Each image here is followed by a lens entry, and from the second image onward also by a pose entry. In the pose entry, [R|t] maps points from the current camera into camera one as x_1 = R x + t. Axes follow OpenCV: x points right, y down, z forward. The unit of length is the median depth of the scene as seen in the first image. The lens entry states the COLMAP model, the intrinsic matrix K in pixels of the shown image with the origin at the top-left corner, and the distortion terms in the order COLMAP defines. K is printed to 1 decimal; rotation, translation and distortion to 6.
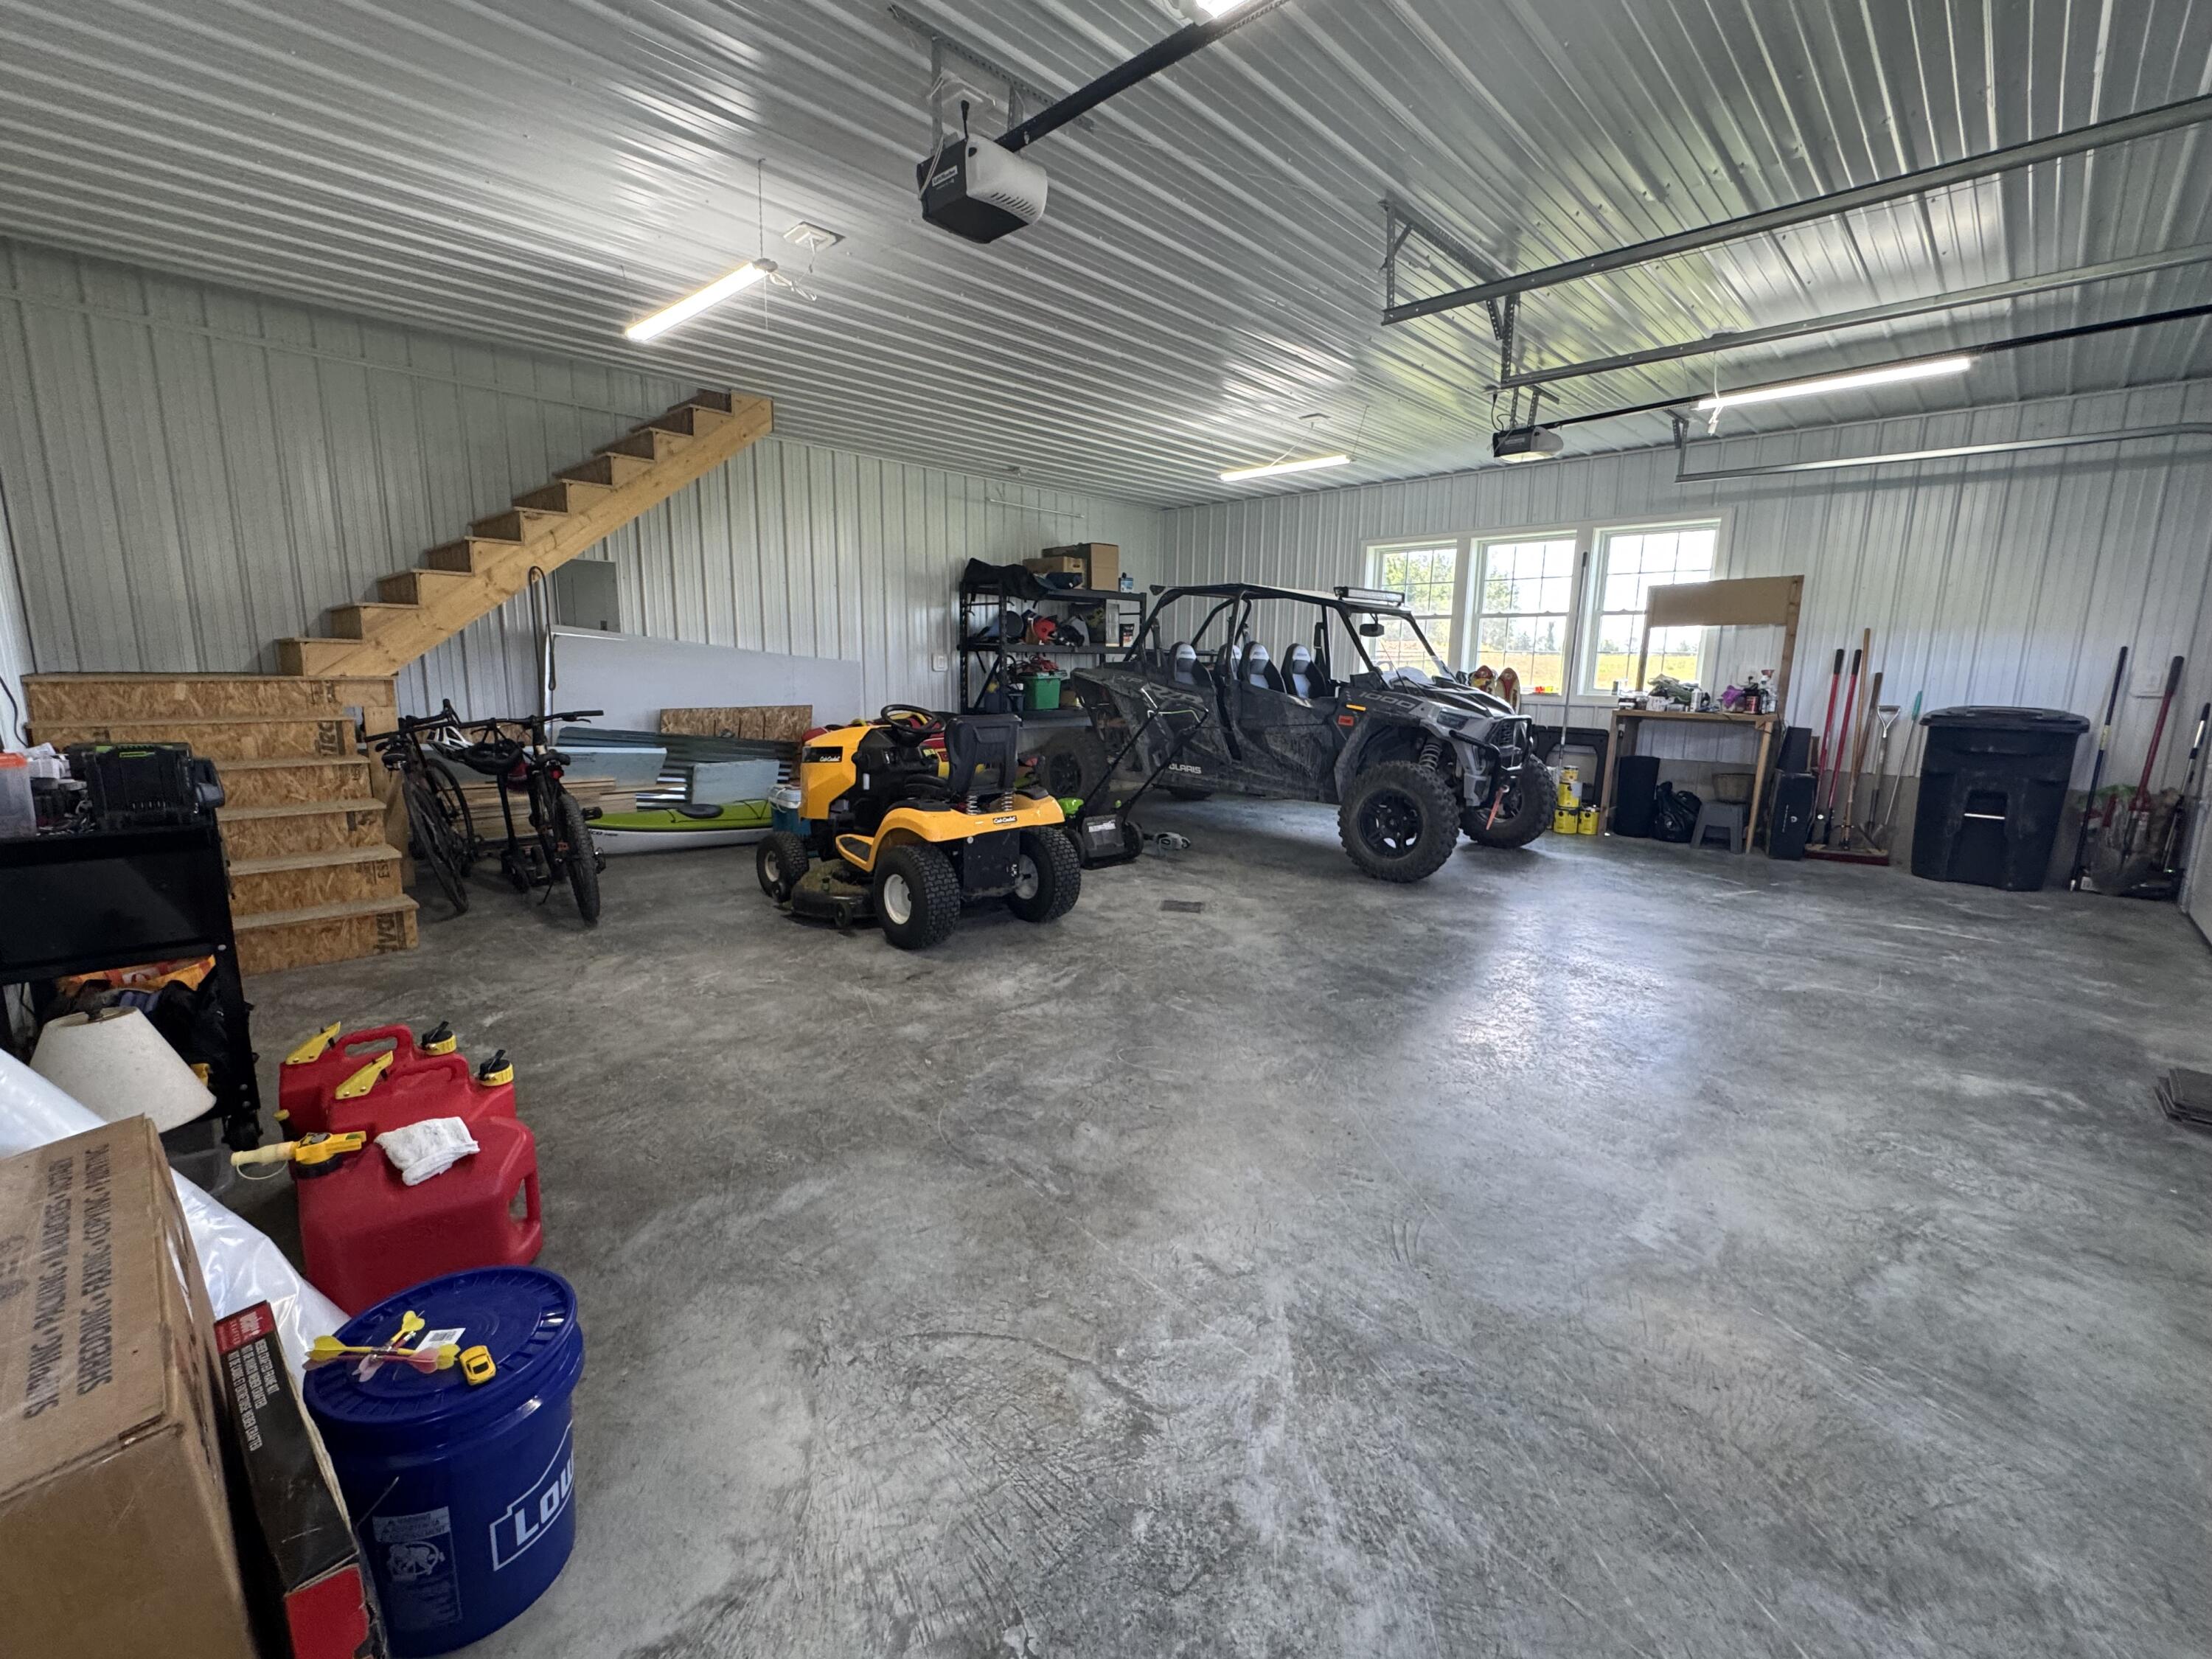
lens RADIAL K [[939.7, 0, 1108.0], [0, 939.7, 830.4], [0, 0, 1]] dist [0.000958, 0.000043]
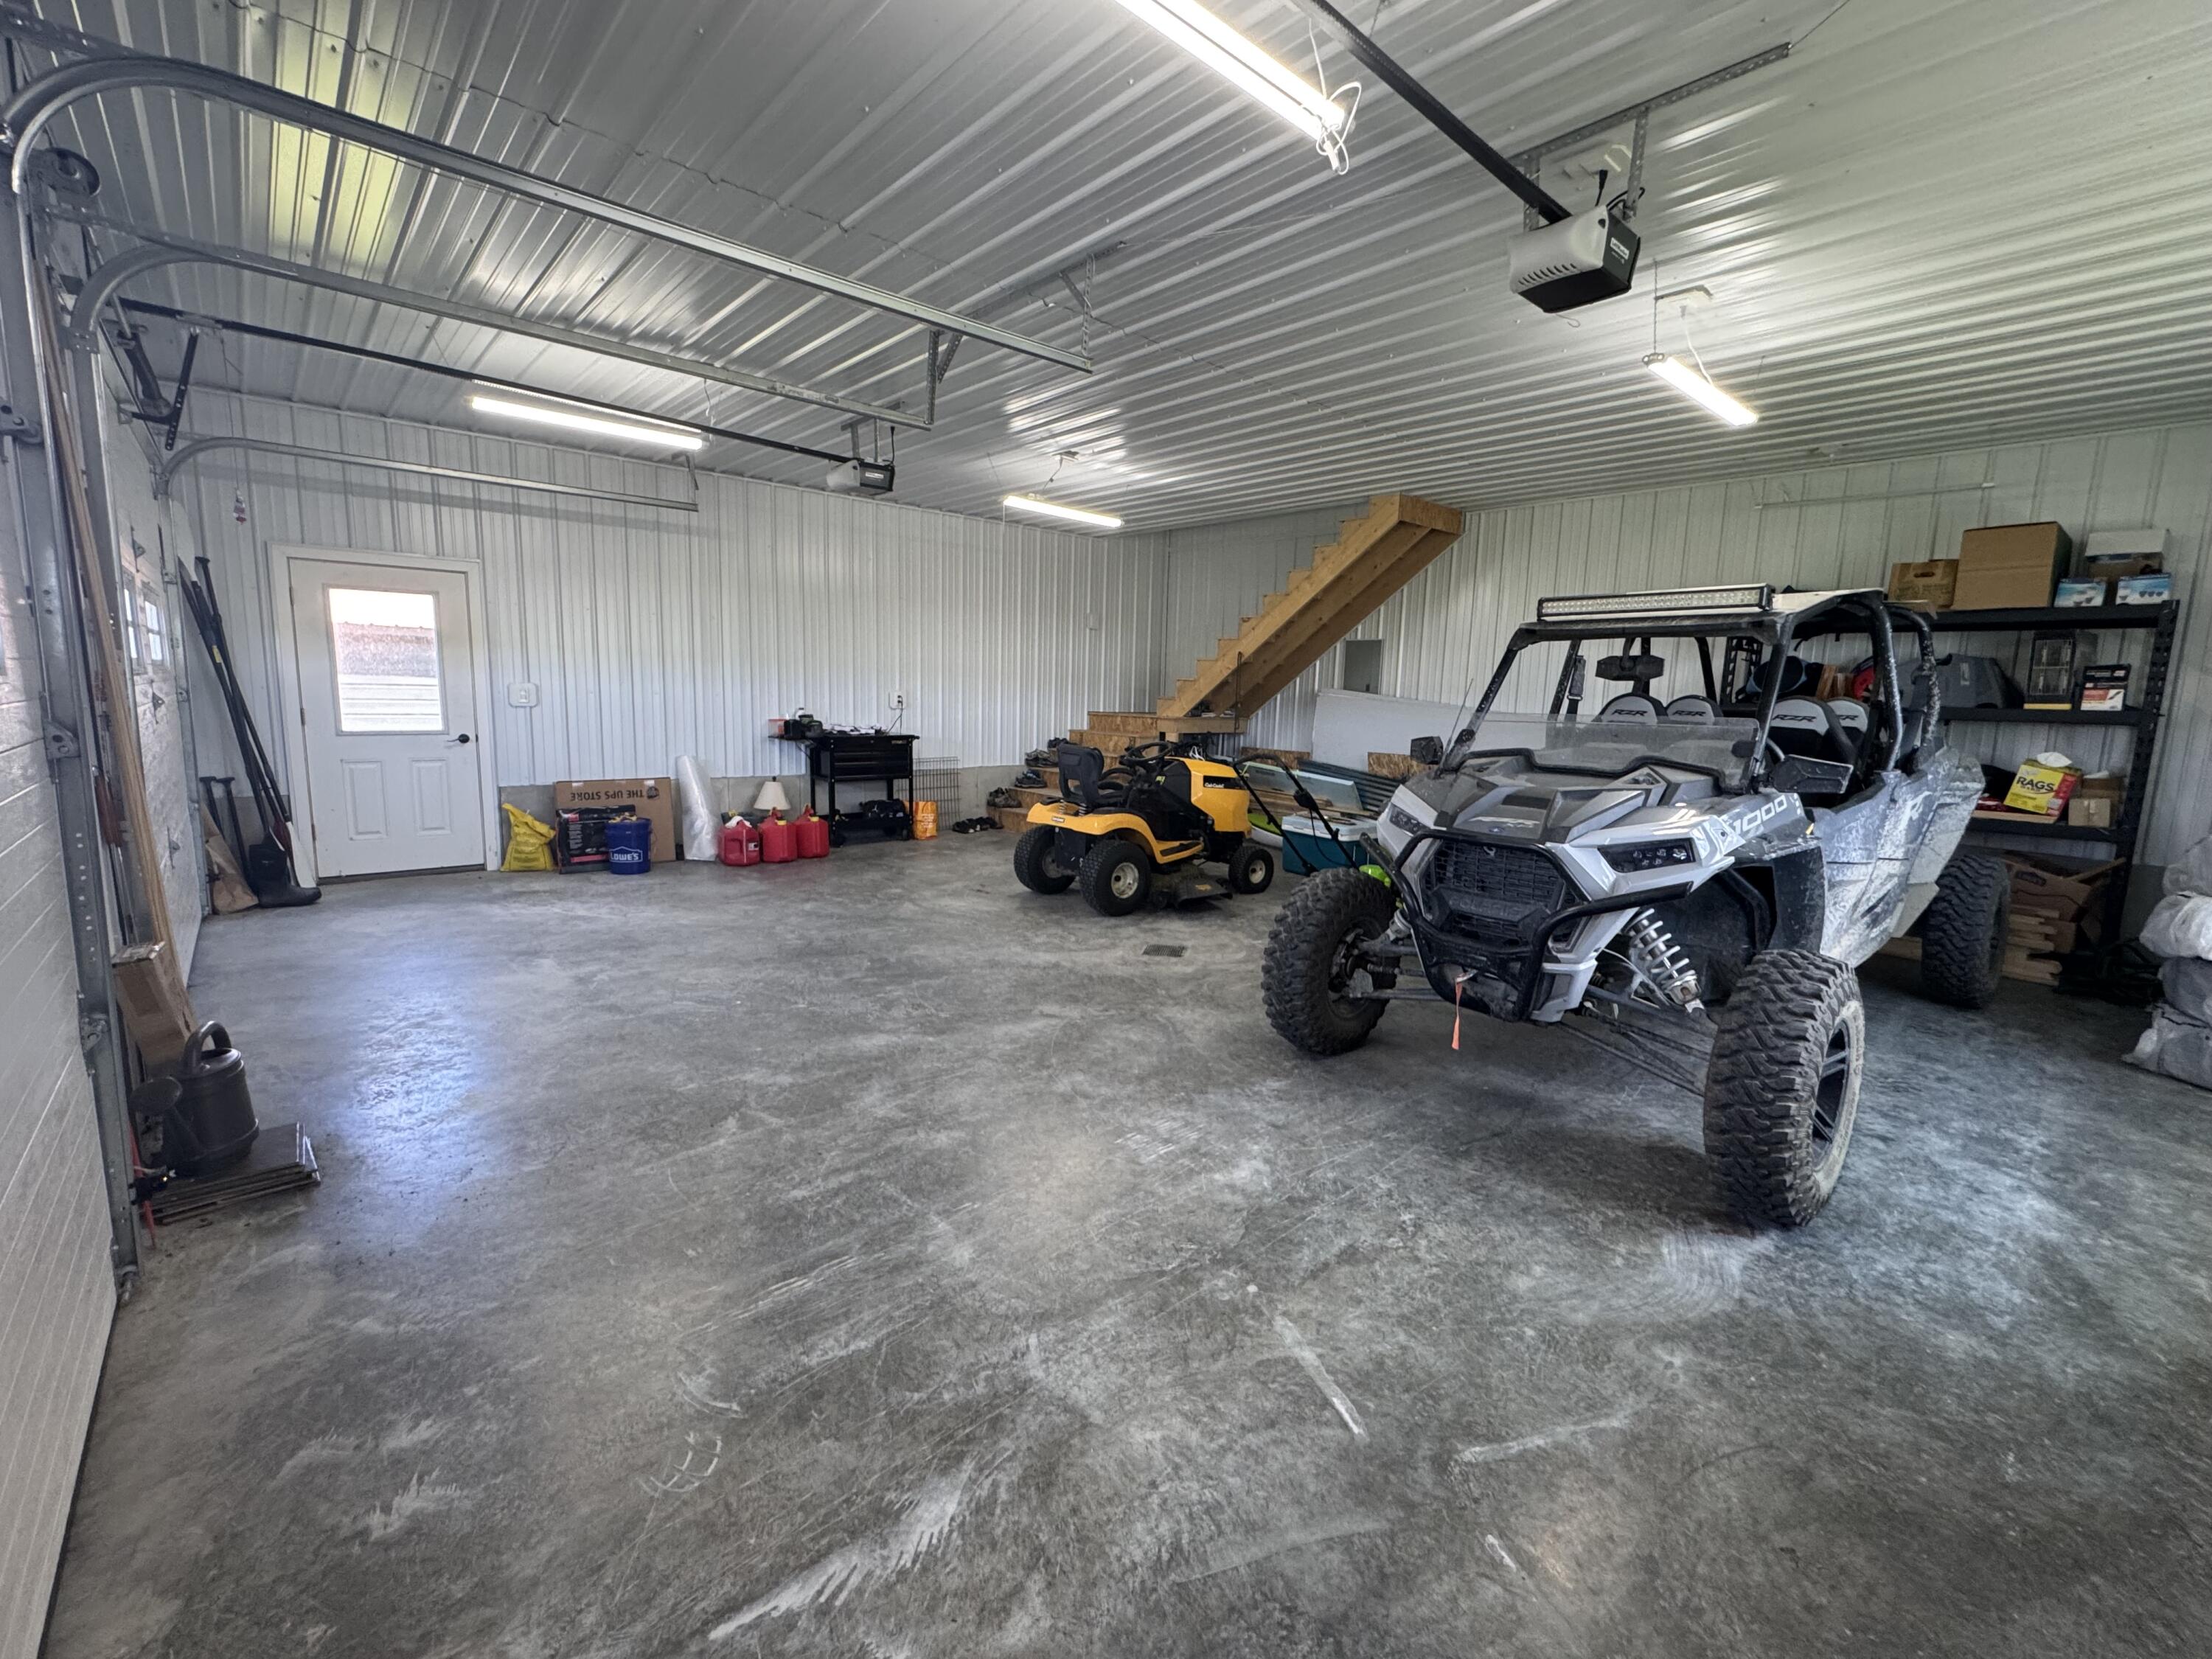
lens RADIAL K [[939.7, 0, 1111.0], [0, 939.7, 825.2], [0, 0, 1]] dist [0.000958, 0.000043]
pose [[-0.072909, 0.123921, -0.989610, 1.211930], [-0.206054, 0.968971, 0.136517, -0.200106], [0.975821, 0.213866, -0.045112, 1.087783]]
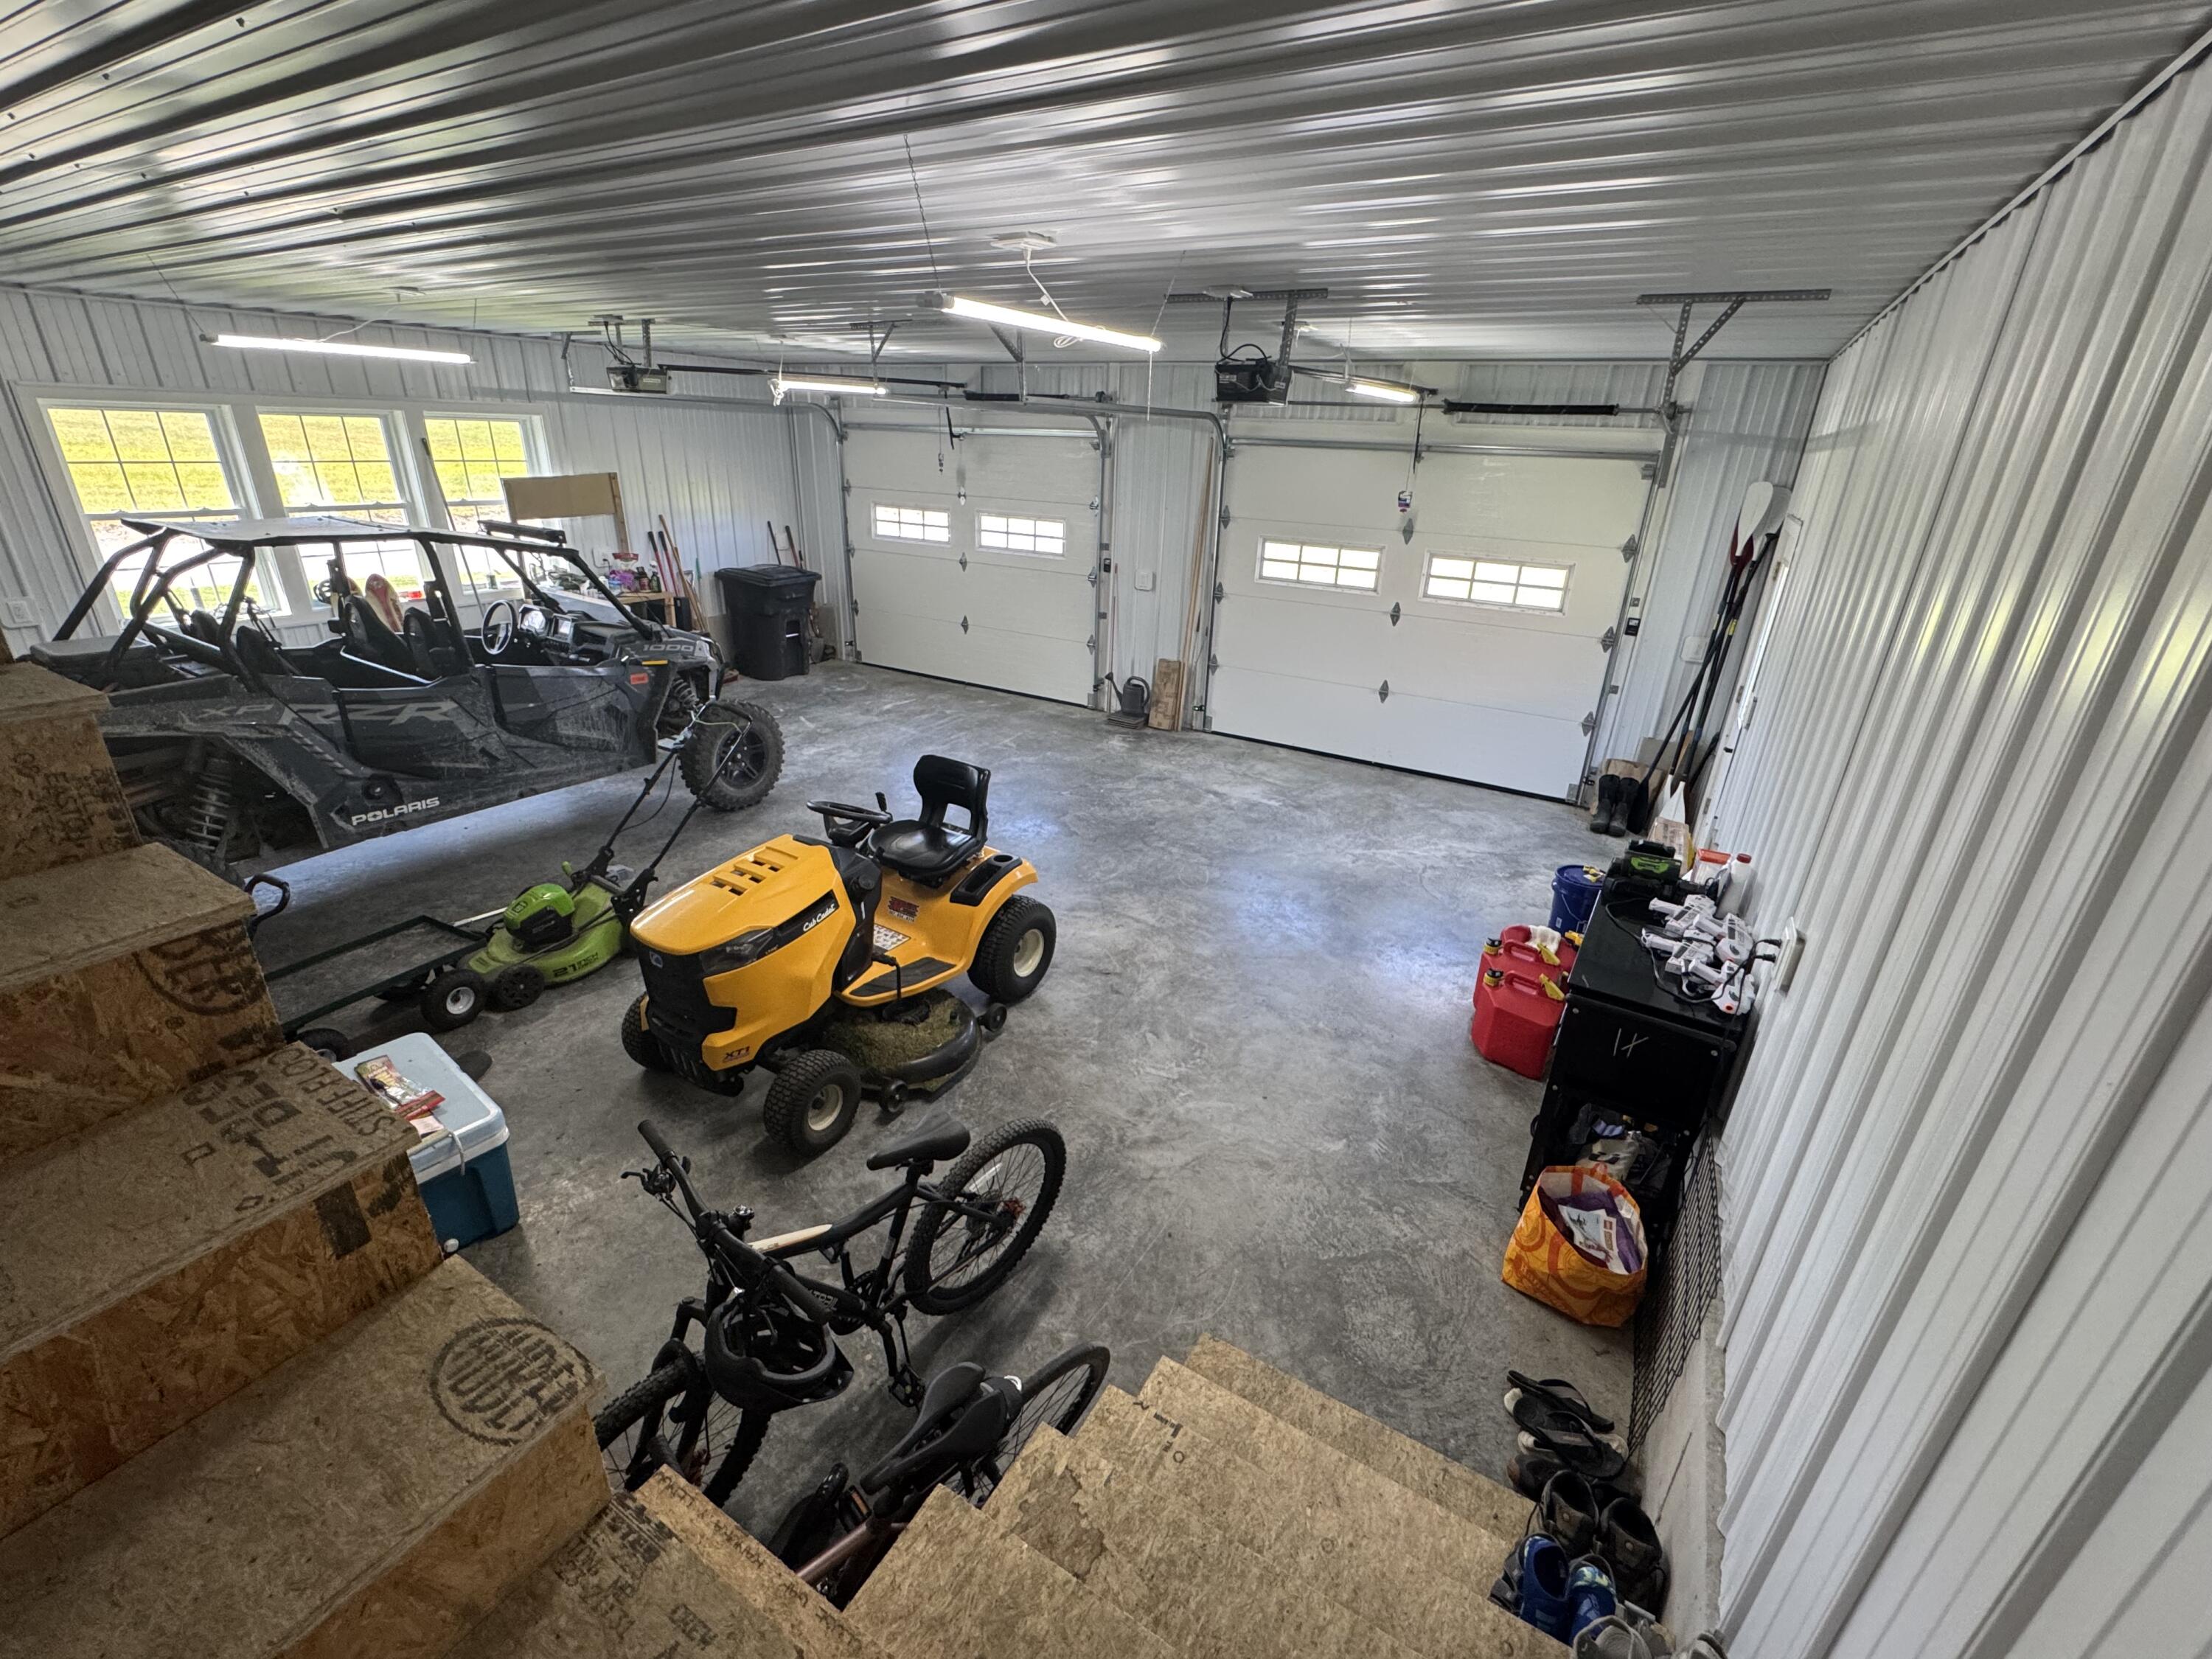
lens RADIAL K [[939.7, 0, 1110.2], [0, 939.7, 829.9], [0, 0, 1]] dist [0.000958, 0.000043]
pose [[-0.223924, -0.397199, 0.889995, -1.013548], [0.135649, 0.891594, 0.432042, -0.437017], [-0.965120, 0.217471, -0.145770, 0.957595]]
